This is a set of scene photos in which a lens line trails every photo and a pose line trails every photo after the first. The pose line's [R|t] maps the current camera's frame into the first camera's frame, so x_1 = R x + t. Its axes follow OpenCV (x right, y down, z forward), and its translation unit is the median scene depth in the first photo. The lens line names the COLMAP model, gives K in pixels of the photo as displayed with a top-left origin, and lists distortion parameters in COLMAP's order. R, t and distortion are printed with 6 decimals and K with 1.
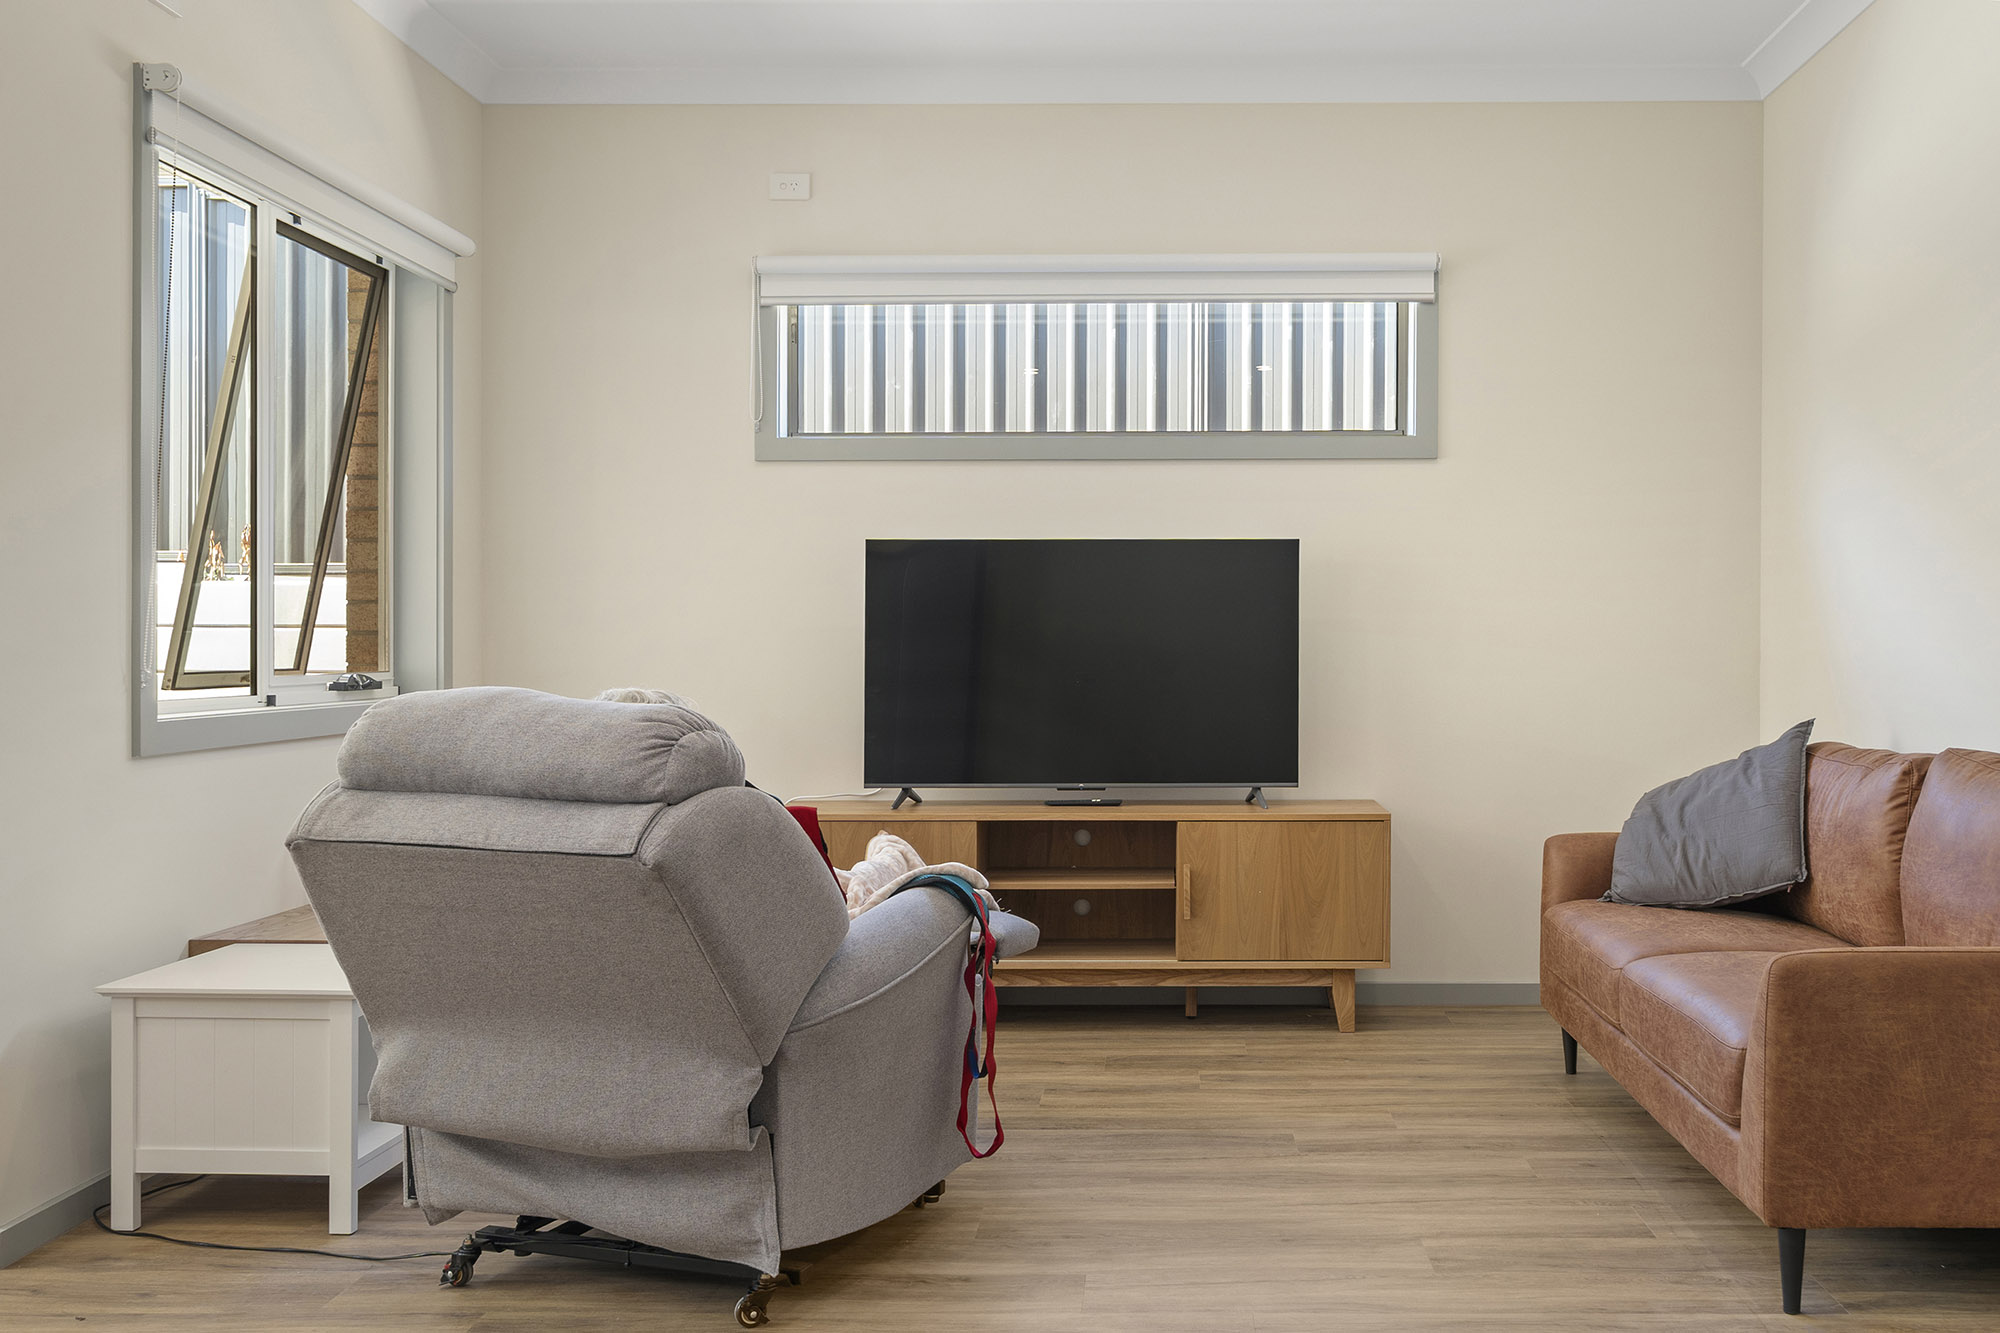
lens RADIAL K [[1850.5, 0, 1000.0], [0, 1850.5, 666.5], [0, 0, 1]] dist [-0.001098, -0.010960]
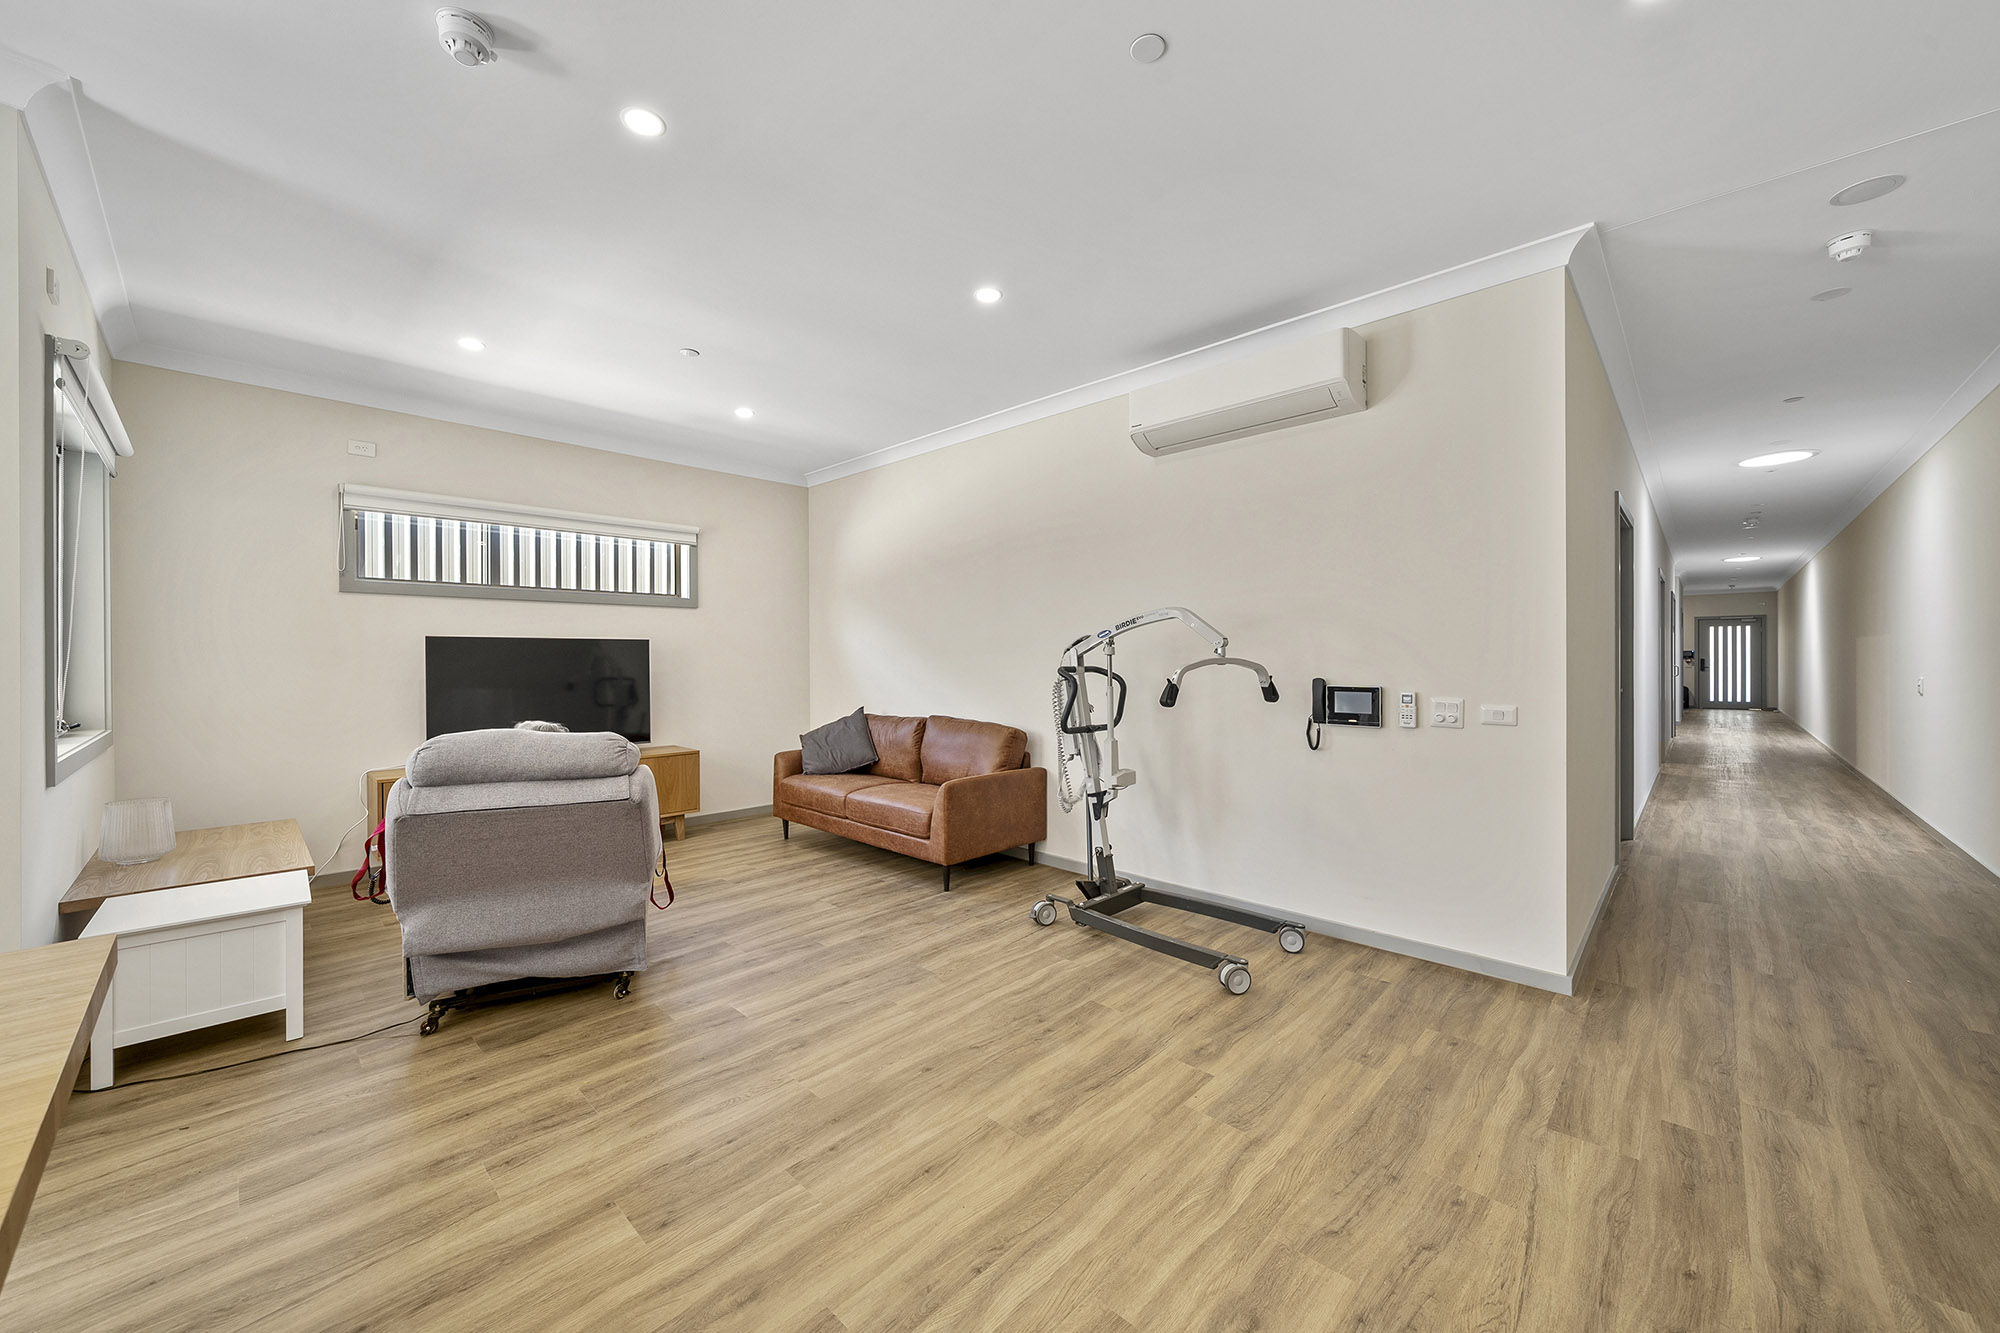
lens RADIAL K [[743.1, 0, 1000.0], [0, 743.1, 666.5], [0, 0, 1]] dist [-0.012529, 0.000014]
pose [[0.683355, -0.008080, 0.730042, -0.358965], [0.017116, 0.999841, -0.004955, -0.033056], [-0.729886, 0.015881, 0.683385, 0.013767]]
